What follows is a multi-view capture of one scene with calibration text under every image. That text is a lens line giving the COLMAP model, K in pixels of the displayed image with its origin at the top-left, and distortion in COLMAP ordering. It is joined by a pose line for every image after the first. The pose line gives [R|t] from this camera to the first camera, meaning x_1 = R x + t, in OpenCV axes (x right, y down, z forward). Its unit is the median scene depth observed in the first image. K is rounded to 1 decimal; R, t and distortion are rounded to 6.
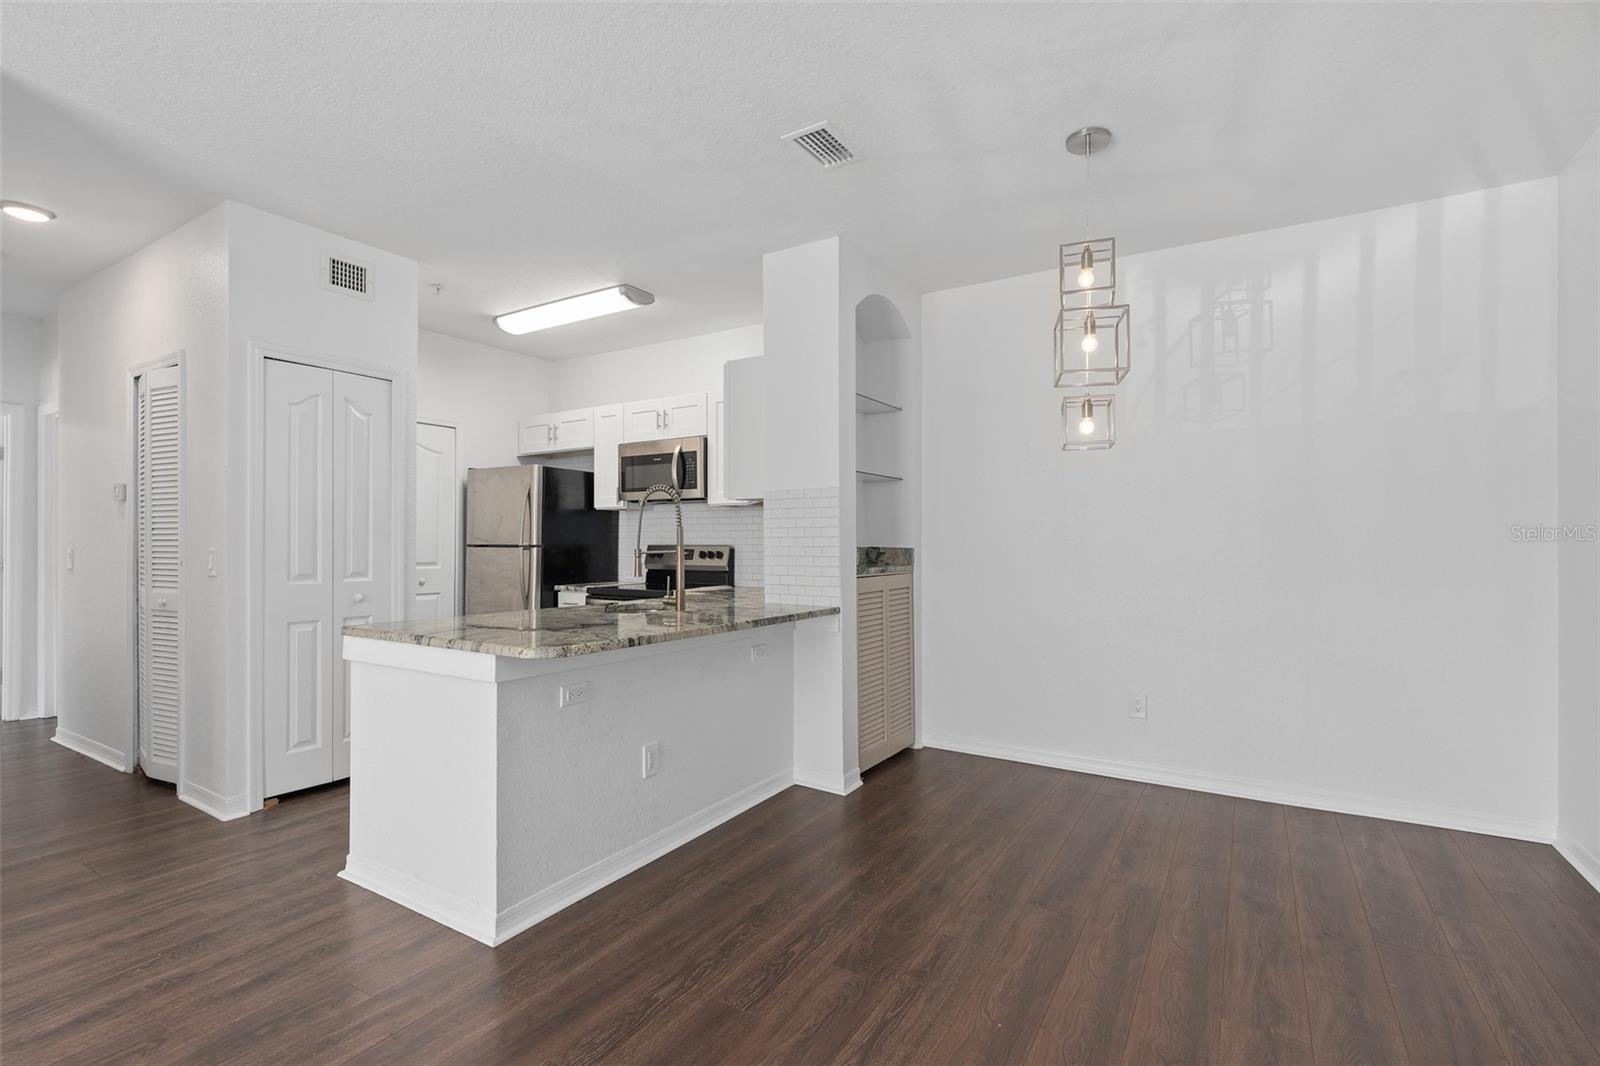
lens RADIAL K [[737.3, 0, 788.7], [0, 737.3, 536.1], [0, 0, 1]] dist [-0.003890, 0.001739]
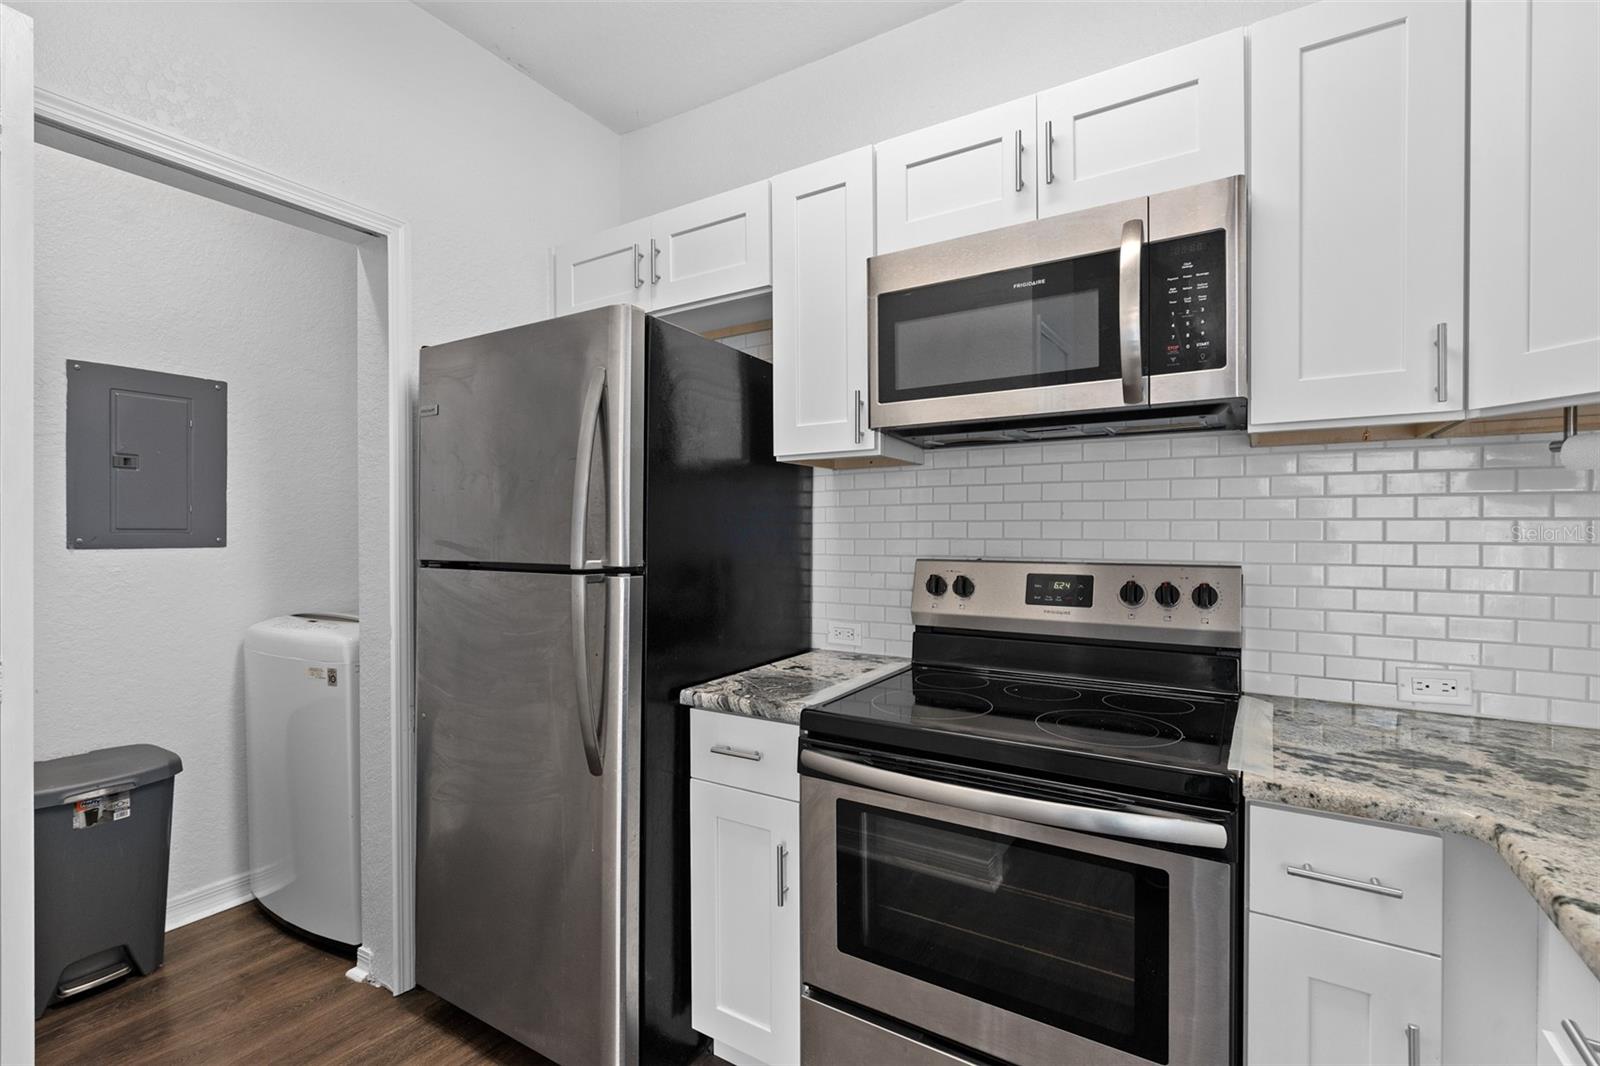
lens RADIAL K [[737.3, 0, 808.5], [0, 737.3, 530.7], [0, 0, 1]] dist [-0.003890, 0.001739]
pose [[0.999955, -0.003264, 0.008875, -0.282691], [0.003191, 0.999961, 0.008252, -0.005932], [-0.008901, -0.008223, 0.999927, 0.724311]]
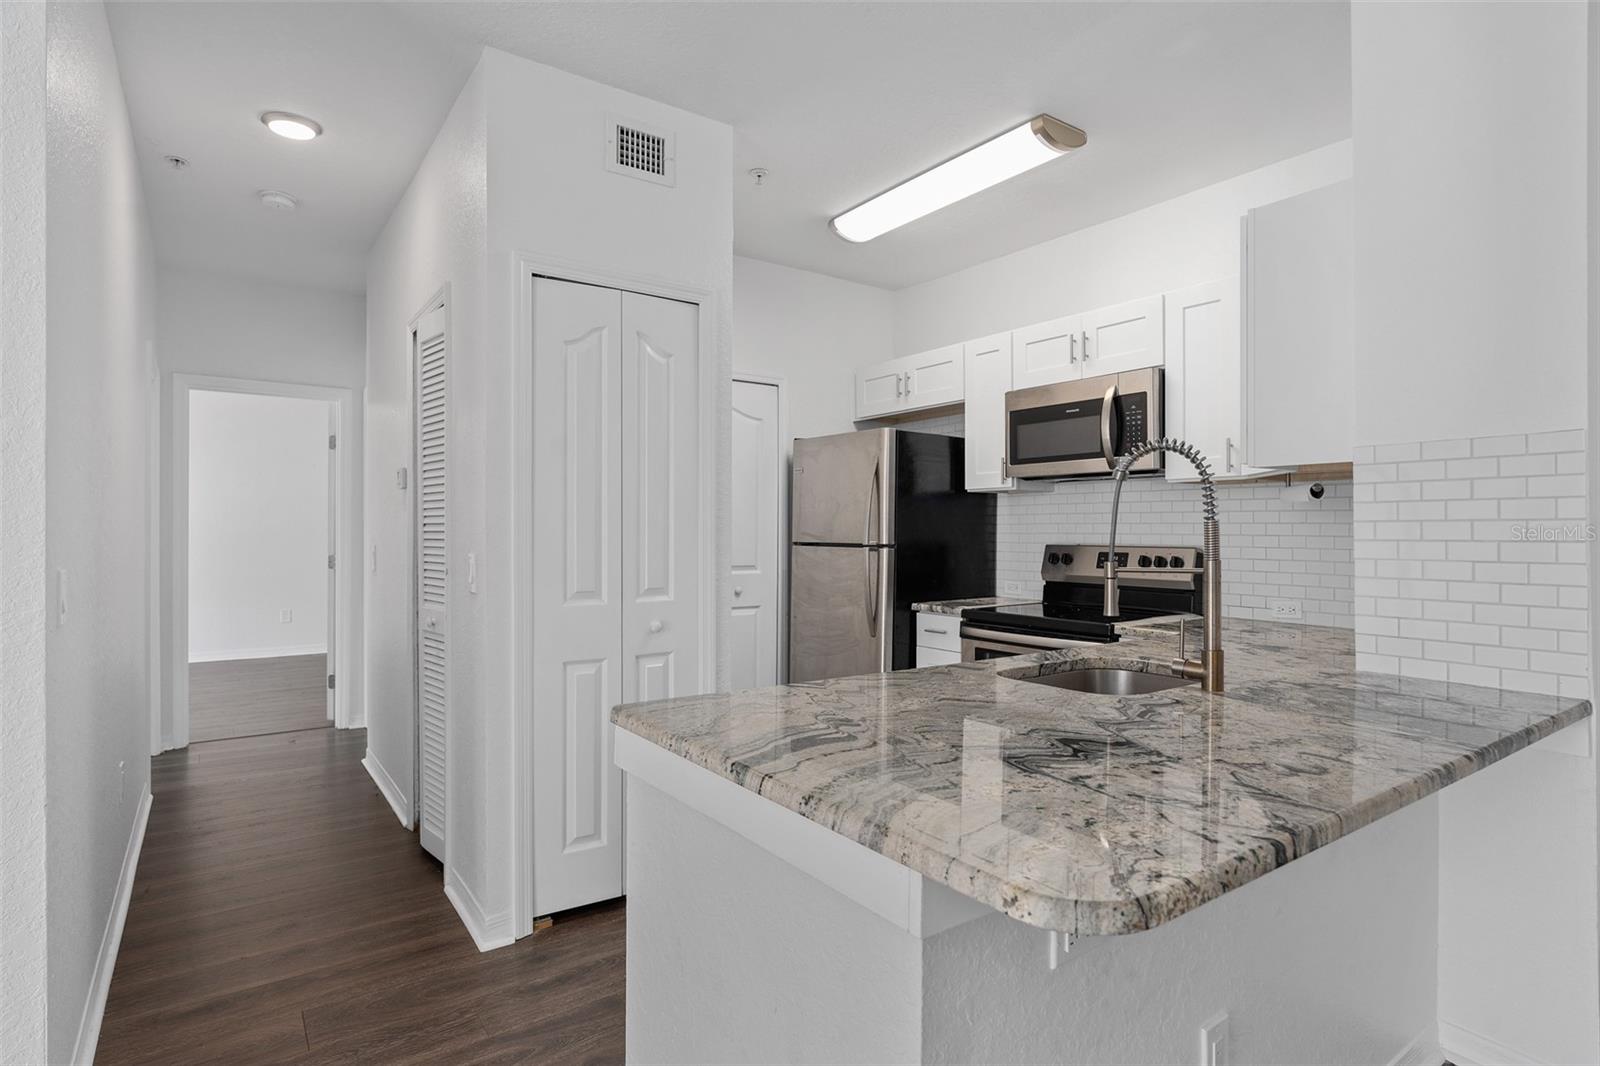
lens RADIAL K [[829.8, 0, 796.7], [0, 829.8, 523.7], [0, 0, 1]] dist [-0.006196, -0.000863]
pose [[0.925674, -0.001723, -0.378319, -0.133169], [0.001636, 0.999999, -0.000551, -0.007310], [0.378320, -0.000109, 0.925675, 0.260660]]
